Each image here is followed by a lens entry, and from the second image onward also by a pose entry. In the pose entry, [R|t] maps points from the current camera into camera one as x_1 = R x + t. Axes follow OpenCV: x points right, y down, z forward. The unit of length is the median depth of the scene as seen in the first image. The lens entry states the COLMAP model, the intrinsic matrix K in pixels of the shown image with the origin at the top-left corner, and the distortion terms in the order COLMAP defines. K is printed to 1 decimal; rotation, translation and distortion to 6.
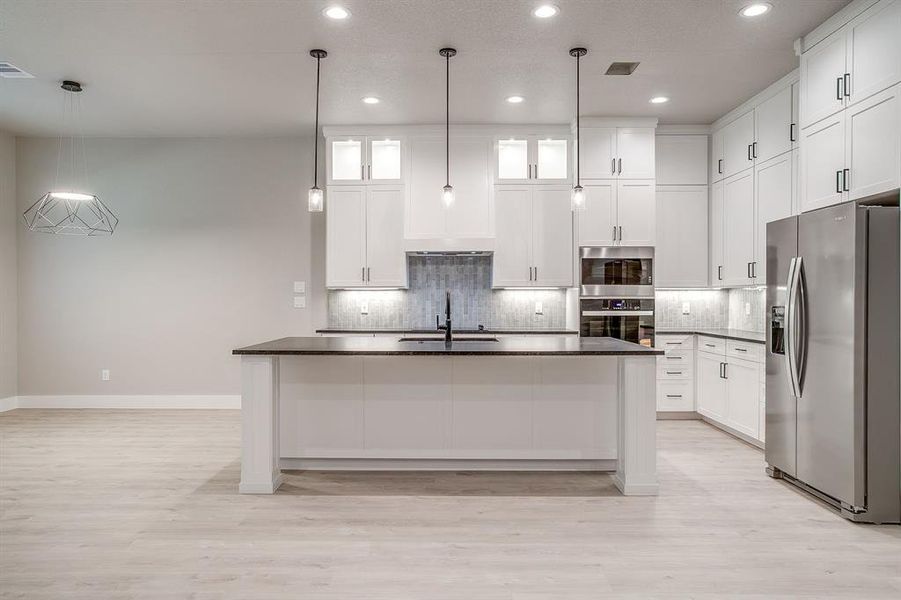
lens RADIAL K [[593.8, 0, 445.5], [0, 593.8, 303.2], [0, 0, 1]] dist [-0.022483, 0.023052]
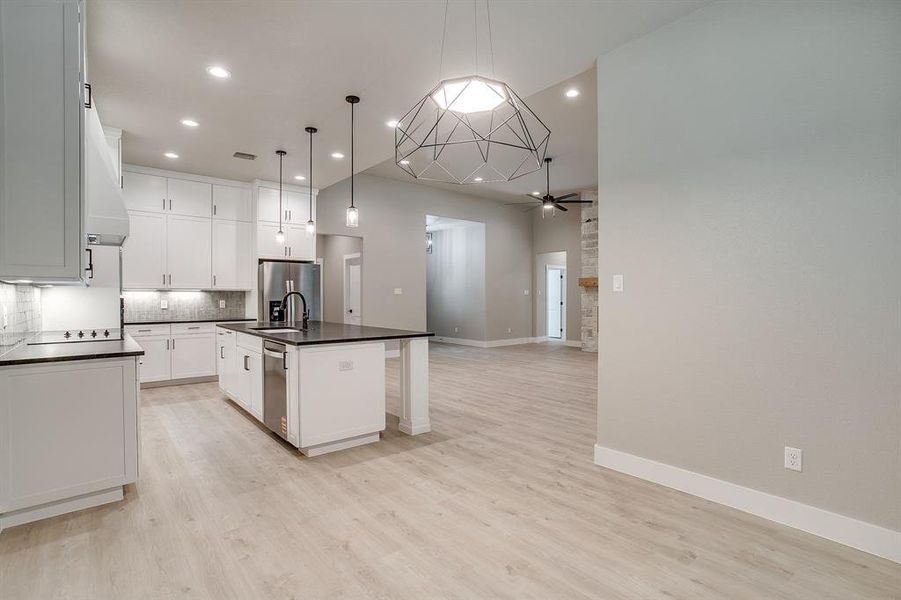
lens RADIAL K [[437.0, 0, 446.9], [0, 437.0, 299.9], [0, 0, 1]] dist [-0.038170, 0.014095]
pose [[-0.646991, -0.005279, 0.762479, -0.759401], [0.006078, 0.999909, 0.012081, -0.009630], [-0.762473, 0.012451, -0.646900, 1.056319]]
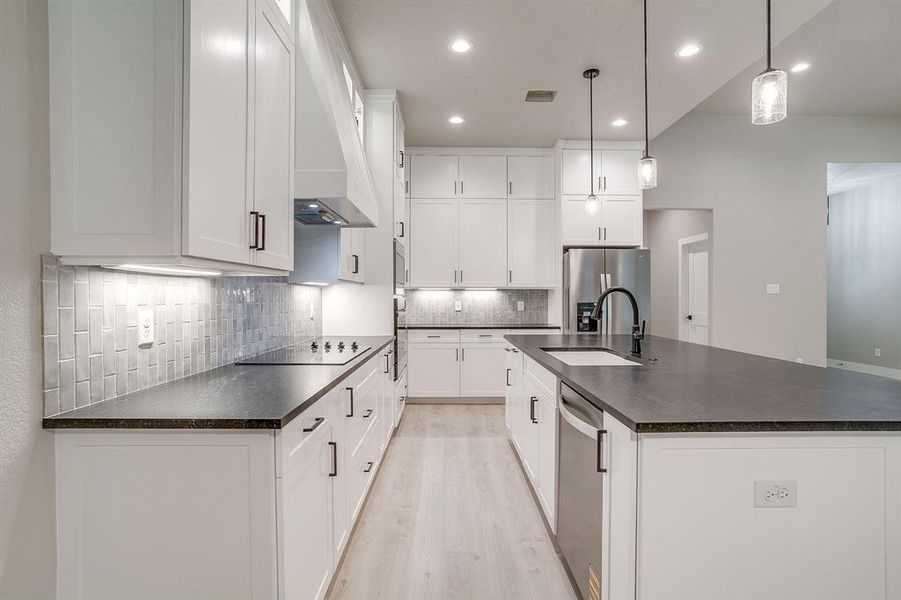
lens RADIAL K [[437.0, 0, 449.1], [0, 437.0, 300.3], [0, 0, 1]] dist [-0.038170, 0.014095]
pose [[-0.020206, -0.007244, 0.999770, -0.417291], [0.007308, 0.999946, 0.007393, -0.008603], [-0.999769, 0.007455, -0.020152, 0.935809]]
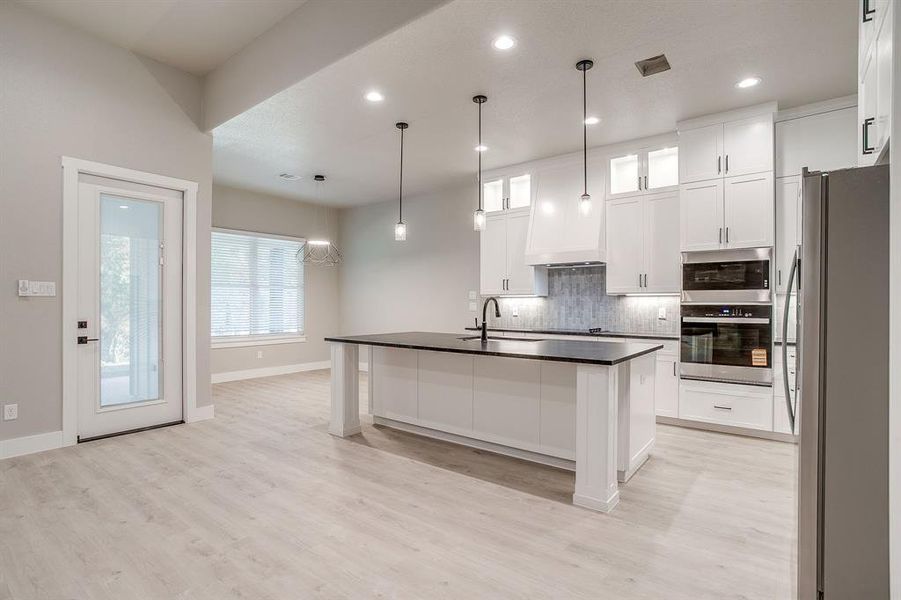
lens RADIAL K [[451.8, 0, 451.2], [0, 451.8, 304.7], [0, 0, 1]] dist [-0.051063, 0.018569]
pose [[0.792548, 0.003892, -0.609797, 0.376563], [-0.006985, 0.999972, -0.002696, -0.002966], [0.609769, 0.006396, 0.792553, 0.179744]]
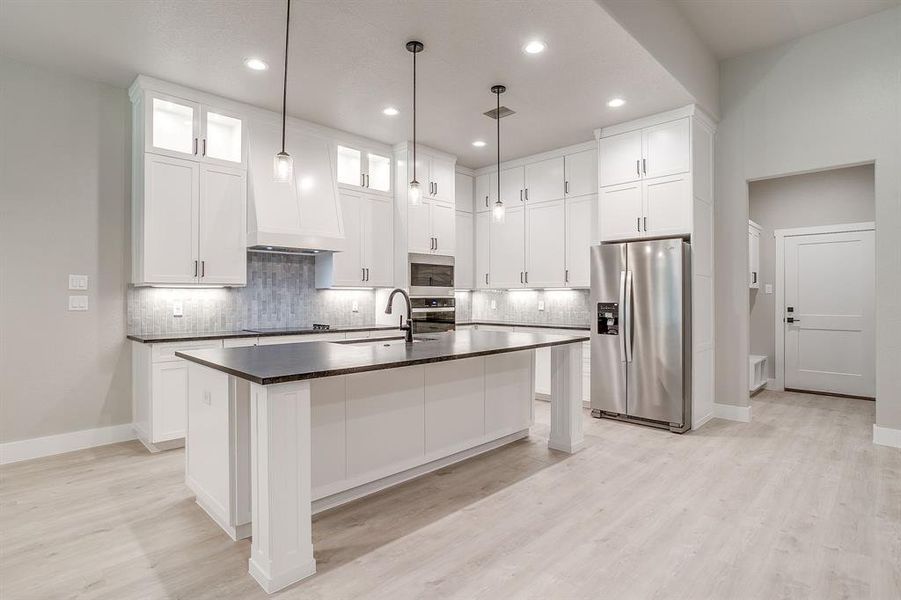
lens RADIAL K [[451.8, 0, 449.1], [0, 451.8, 301.8], [0, 0, 1]] dist [-0.051063, 0.018569]
pose [[0.696474, -0.006919, 0.717549, -0.354588], [0.006564, 0.999973, 0.003271, -0.002314], [-0.717552, 0.002432, 0.696501, 0.328555]]
